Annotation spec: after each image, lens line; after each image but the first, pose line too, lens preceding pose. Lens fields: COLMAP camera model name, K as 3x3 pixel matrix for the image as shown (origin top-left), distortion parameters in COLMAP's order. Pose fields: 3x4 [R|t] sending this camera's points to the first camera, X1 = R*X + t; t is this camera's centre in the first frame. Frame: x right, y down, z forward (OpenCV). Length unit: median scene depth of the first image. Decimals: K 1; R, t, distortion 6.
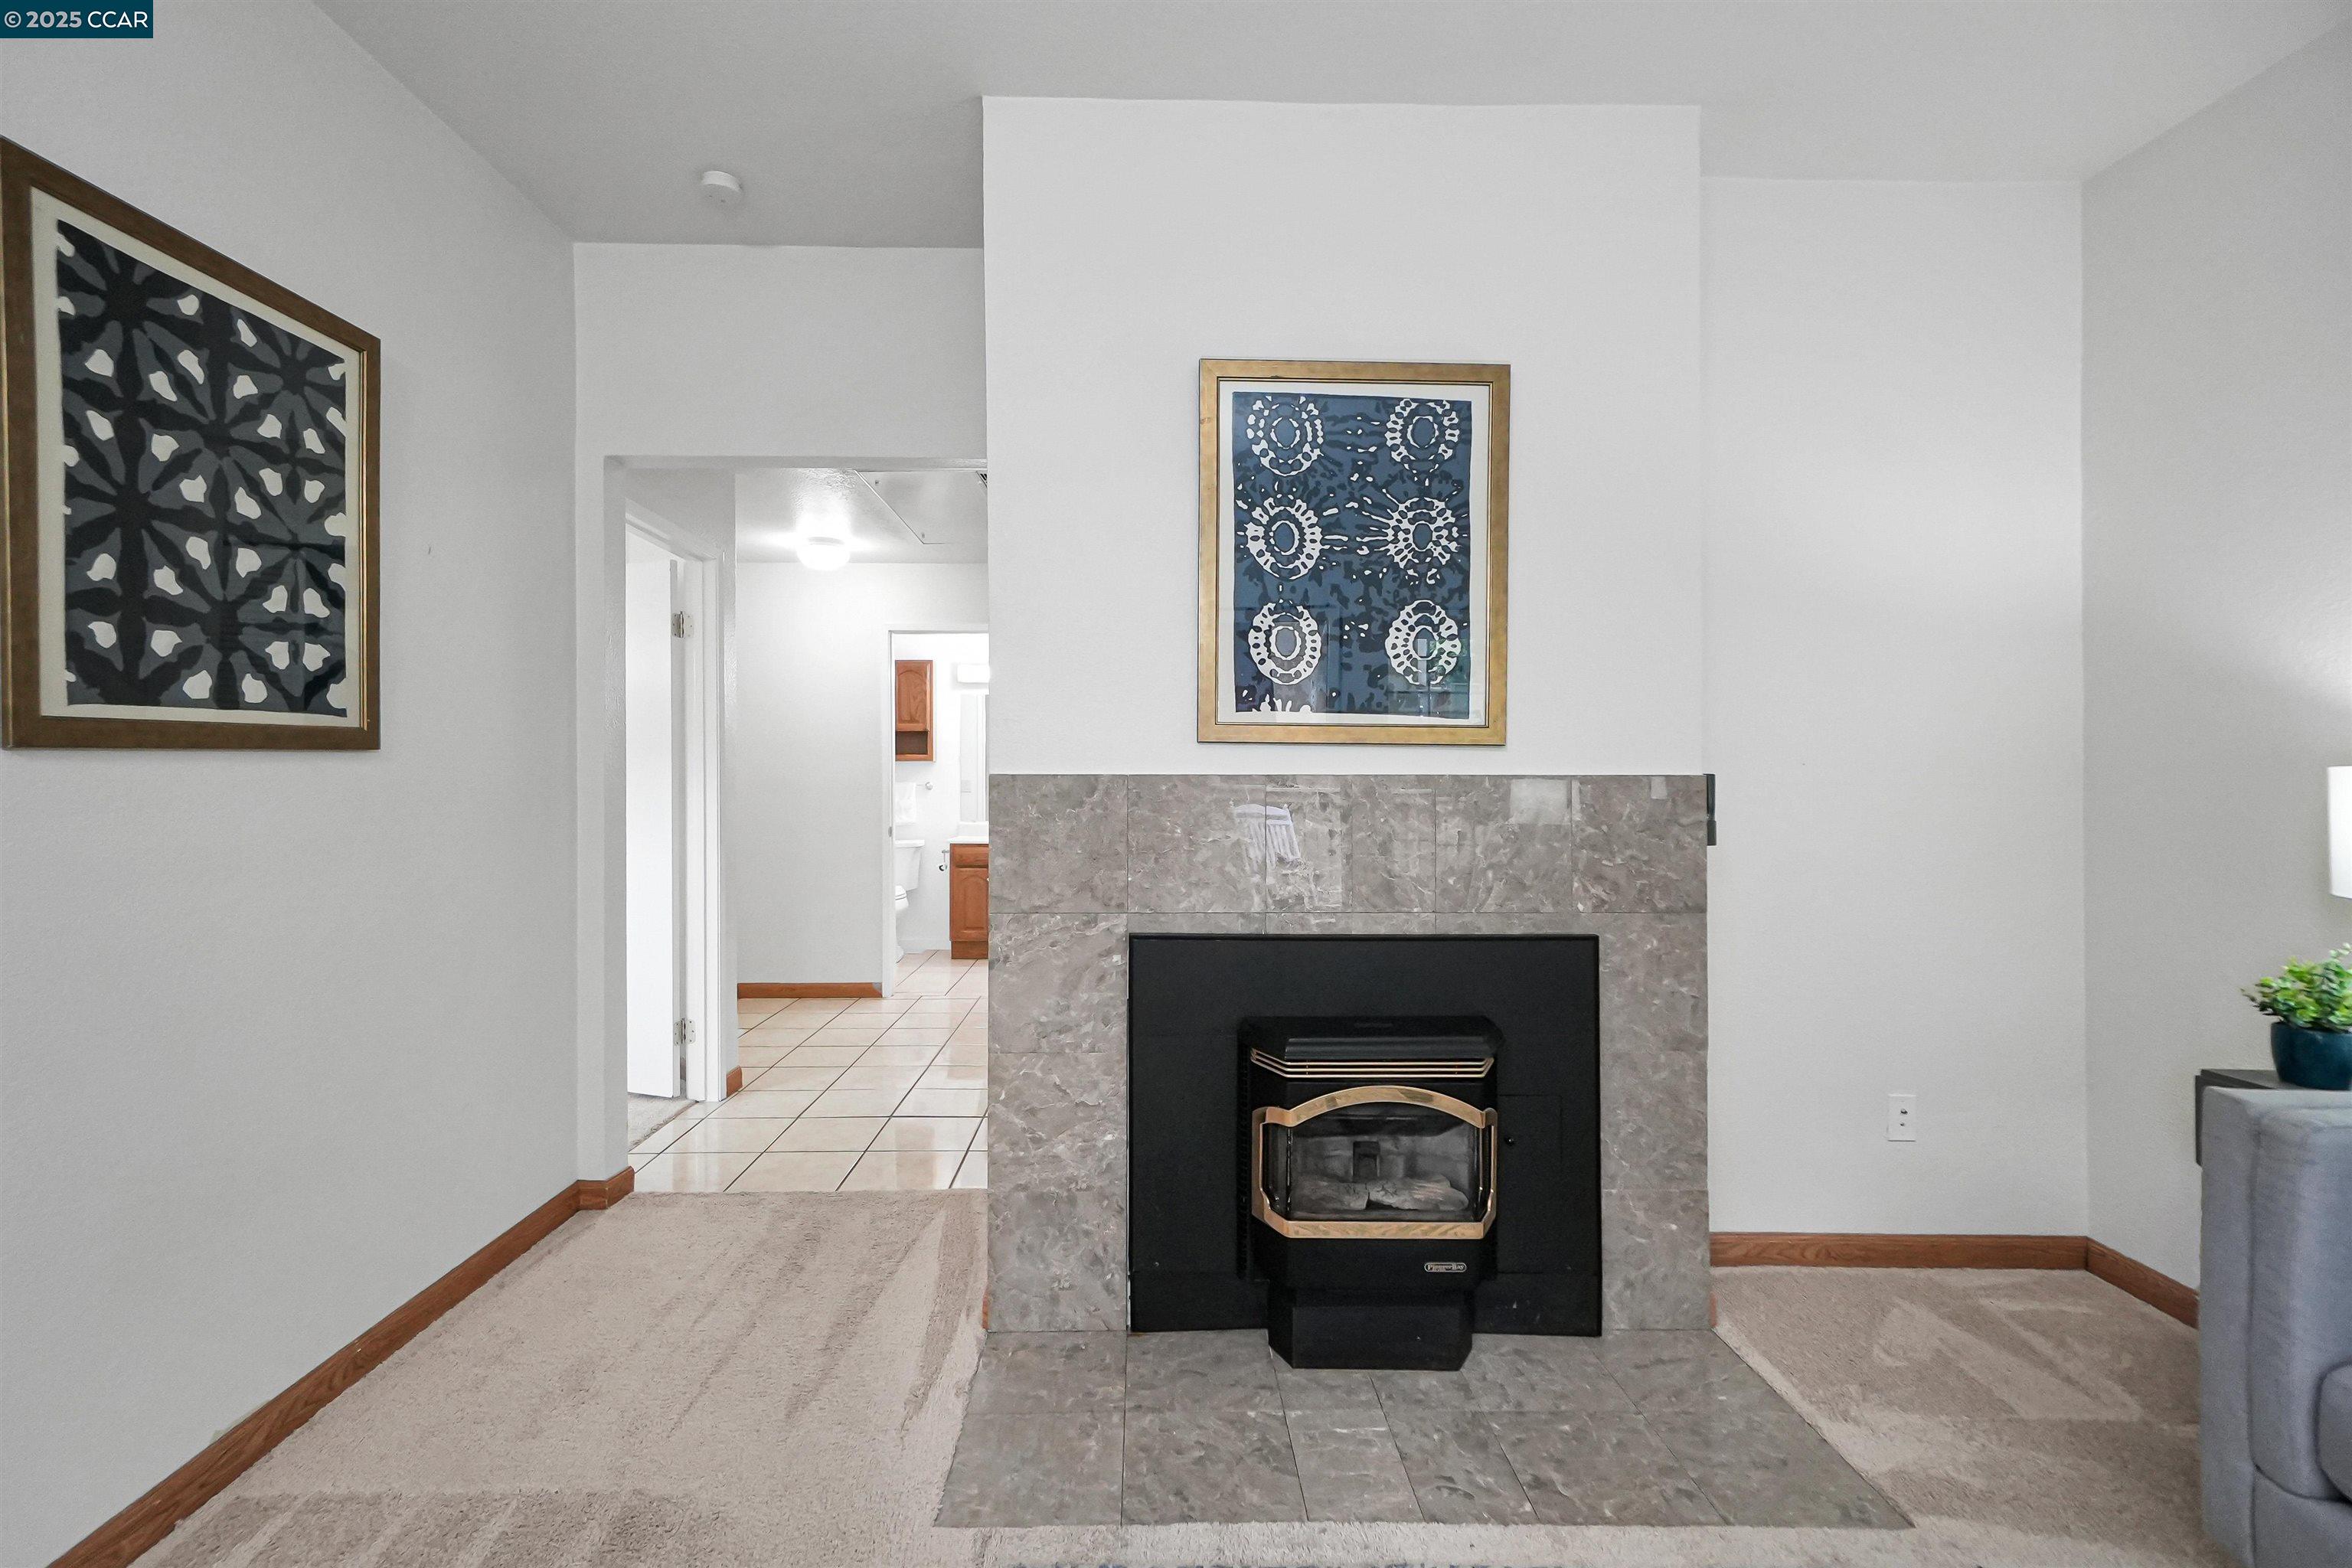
lens RADIAL K [[1022.2, 0, 1157.2], [0, 1022.2, 777.6], [0, 0, 1]] dist [-0.000767, 0.003500]
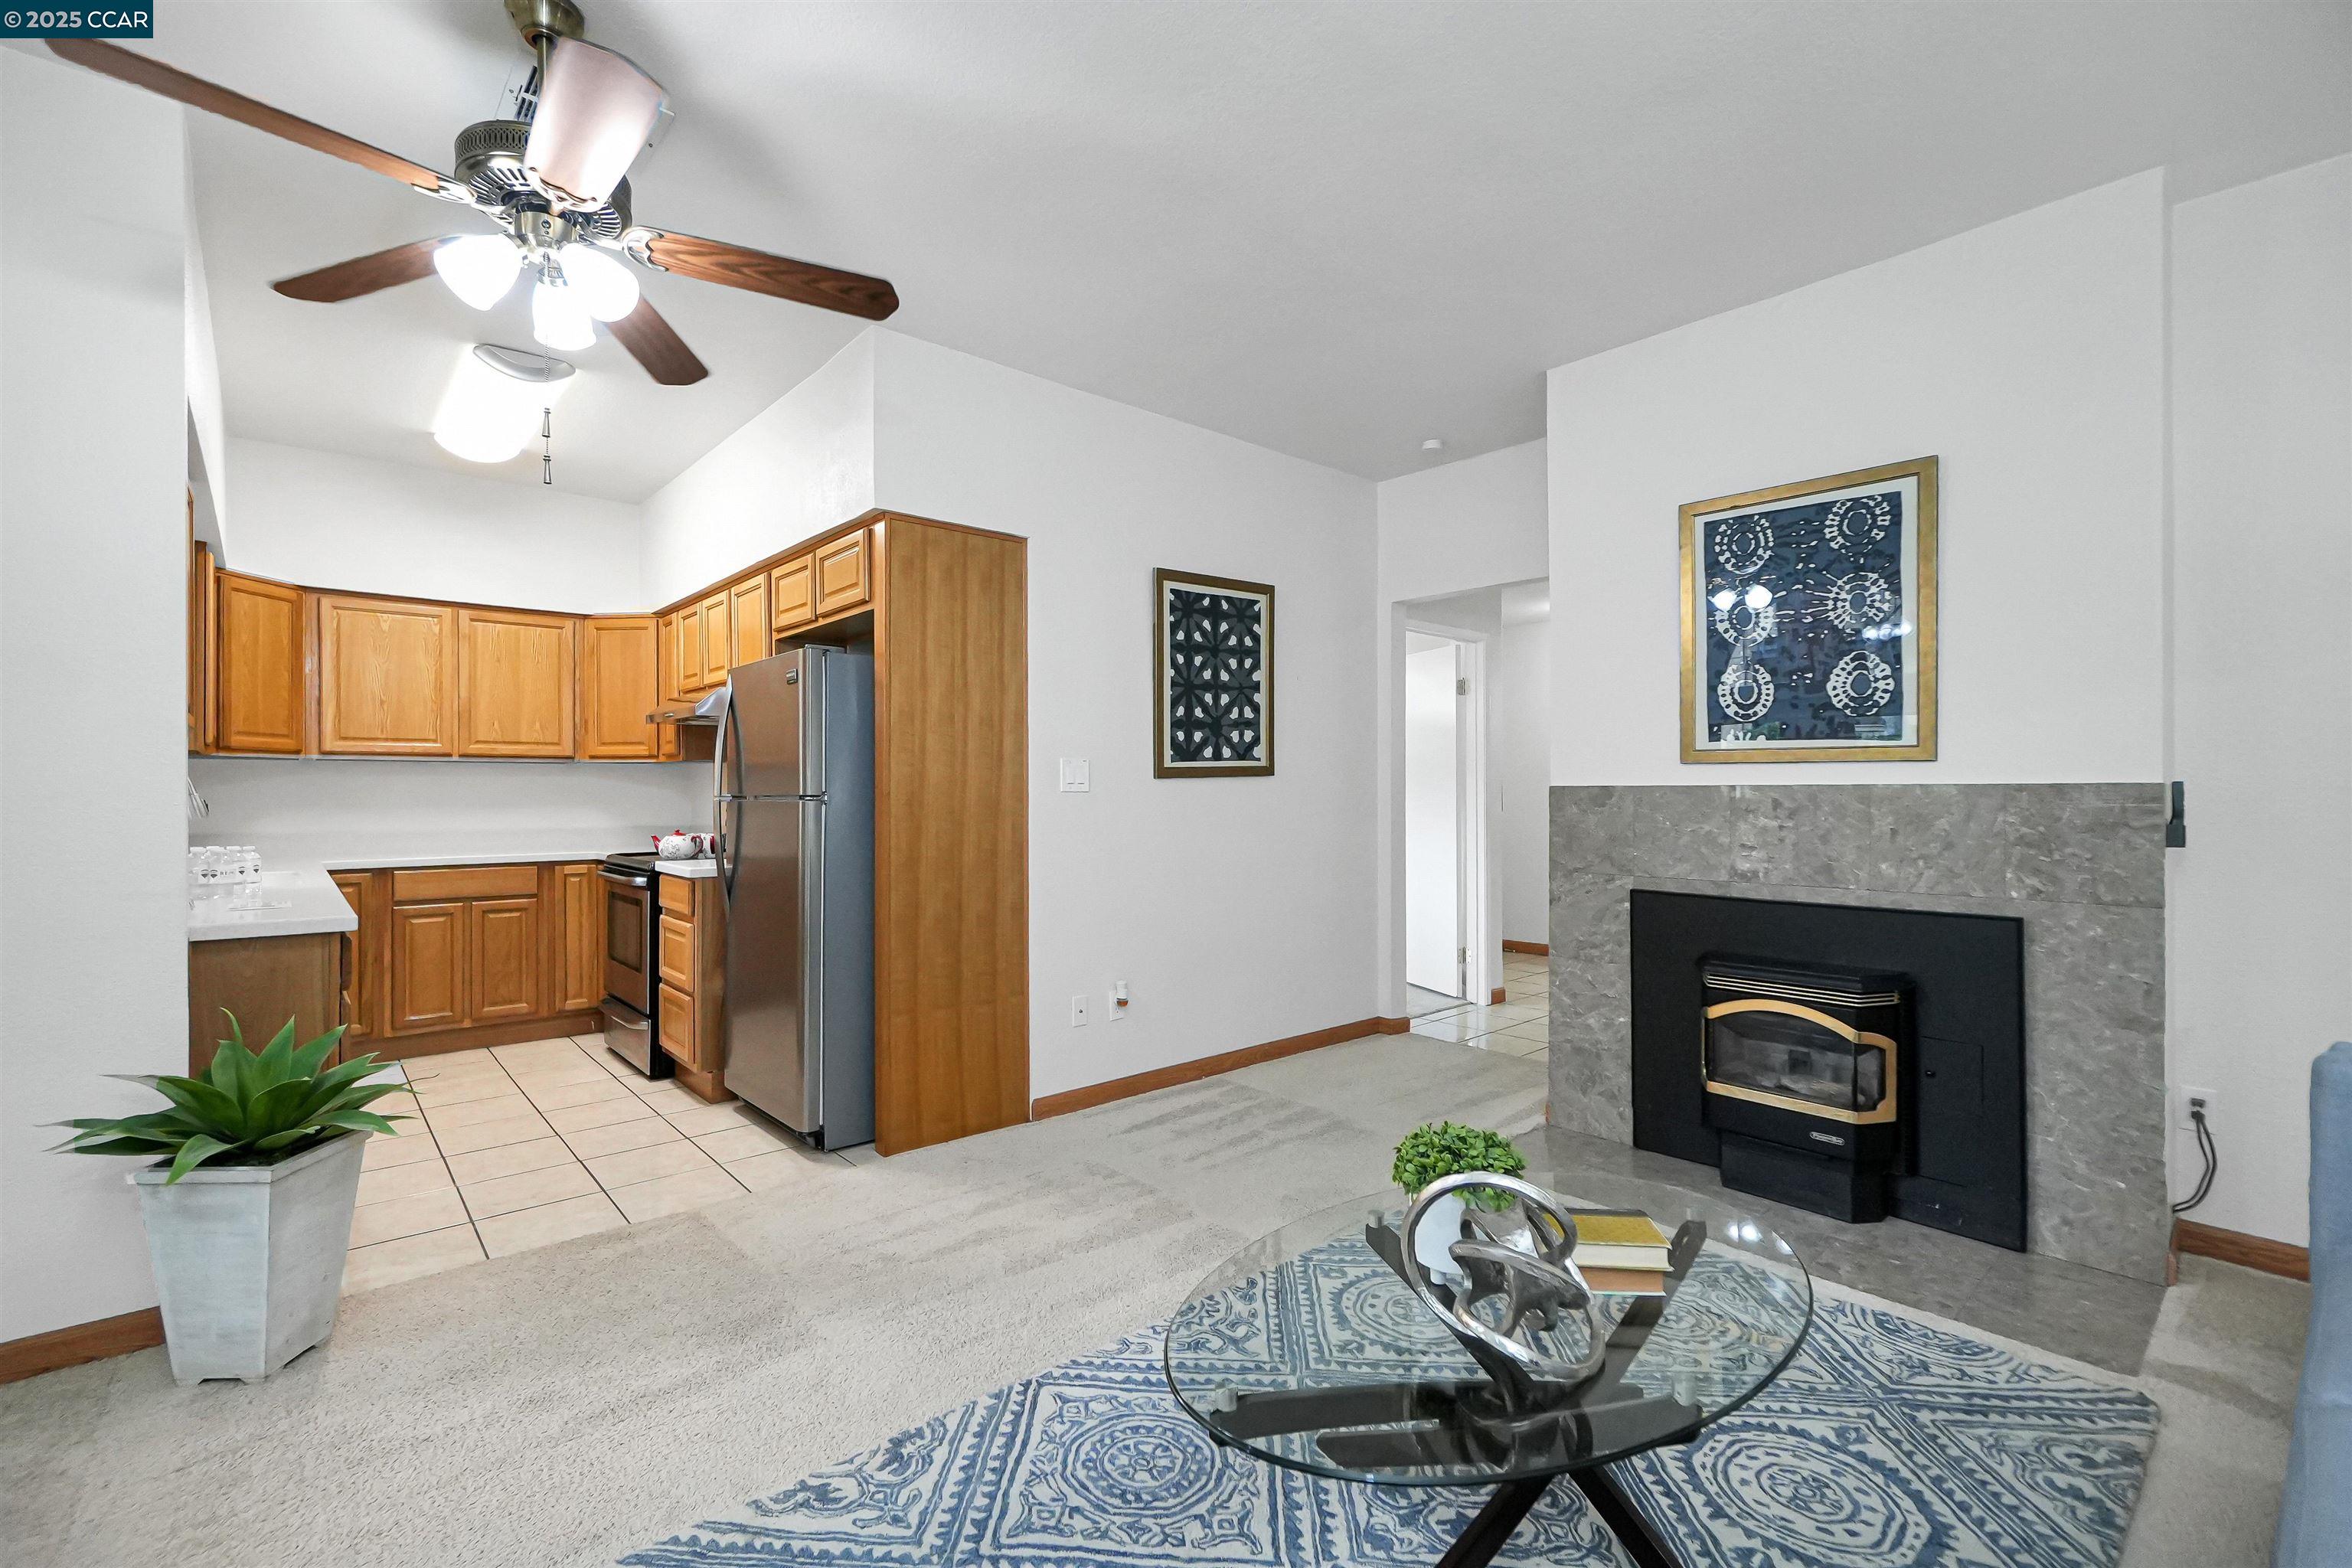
lens RADIAL K [[1022.2, 0, 1165.6], [0, 1022.2, 791.8], [0, 0, 1]] dist [-0.000767, 0.003500]
pose [[0.643785, -0.001160, -0.765205, 0.693918], [0.003252, 0.999994, 0.001220, 0.002589], [0.765199, -0.003274, 0.643785, -0.527259]]
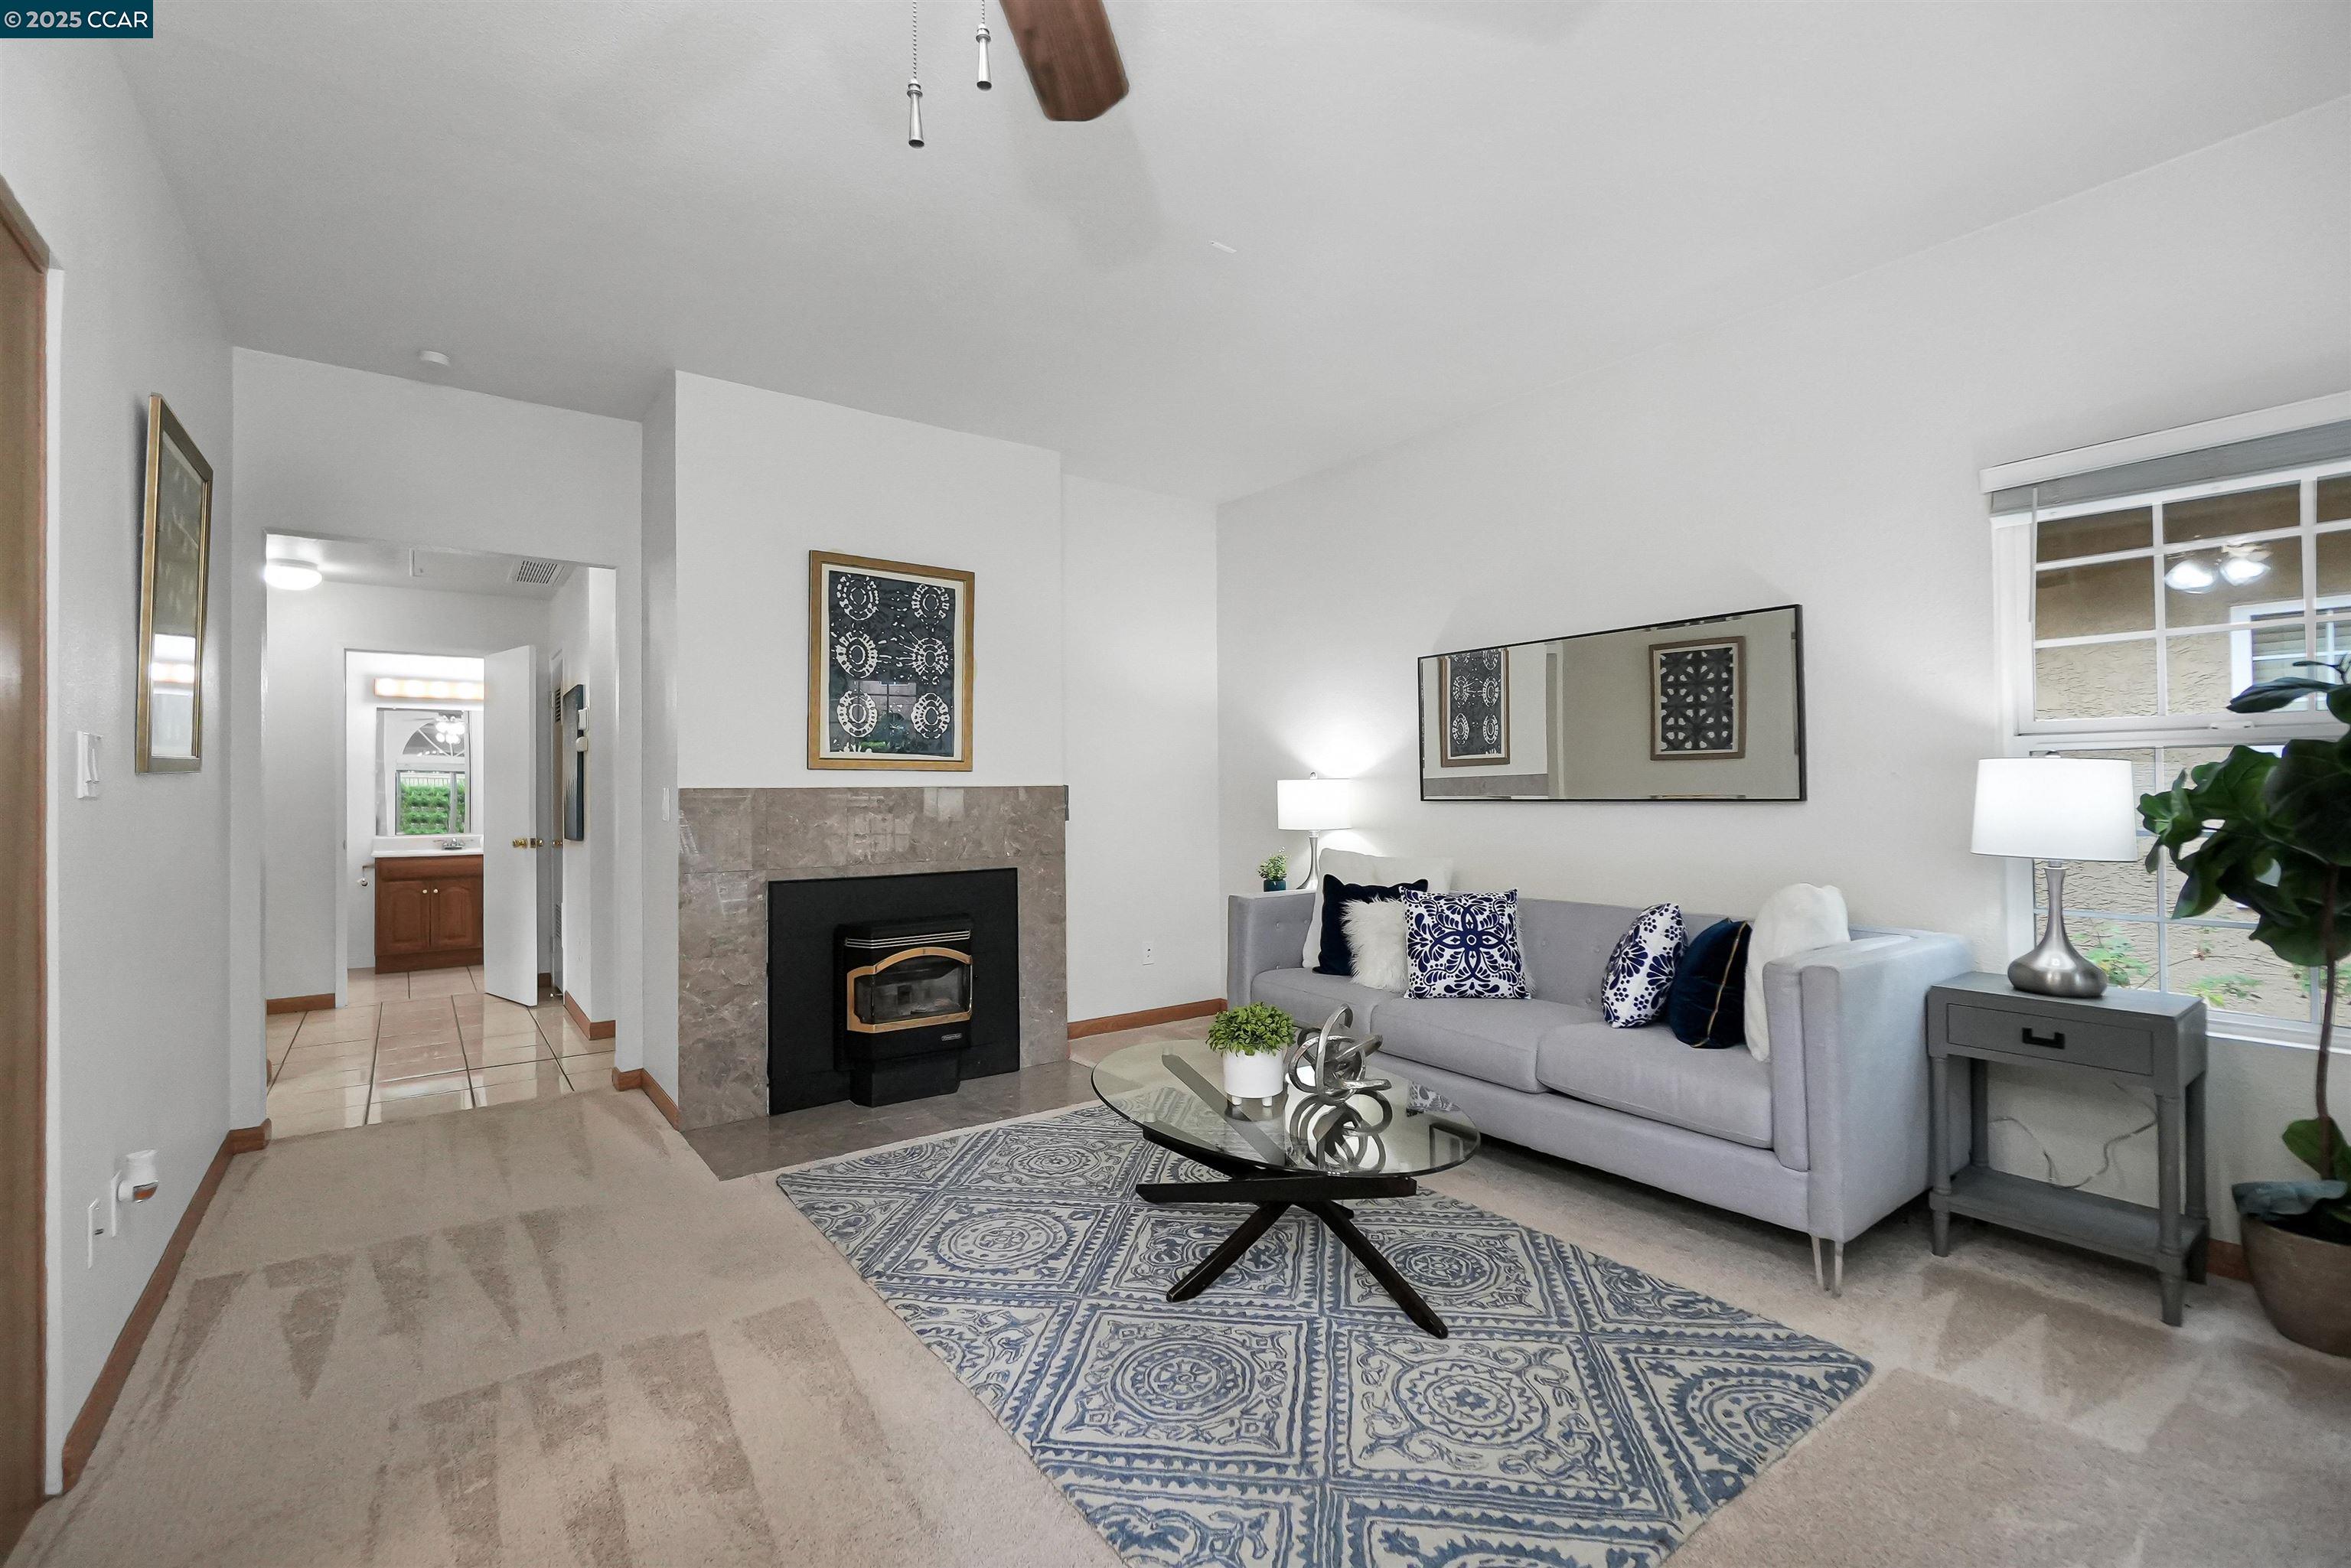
lens RADIAL K [[1021.7, 0, 1164.6], [0, 1021.7, 777.0], [0, 0, 1]] dist [-0.000767, 0.003500]
pose [[0.818581, -0.000629, 0.574391, -0.462580], [0.005832, 0.999957, -0.007217, -0.004652], [-0.574362, 0.009258, 0.818549, -0.769969]]
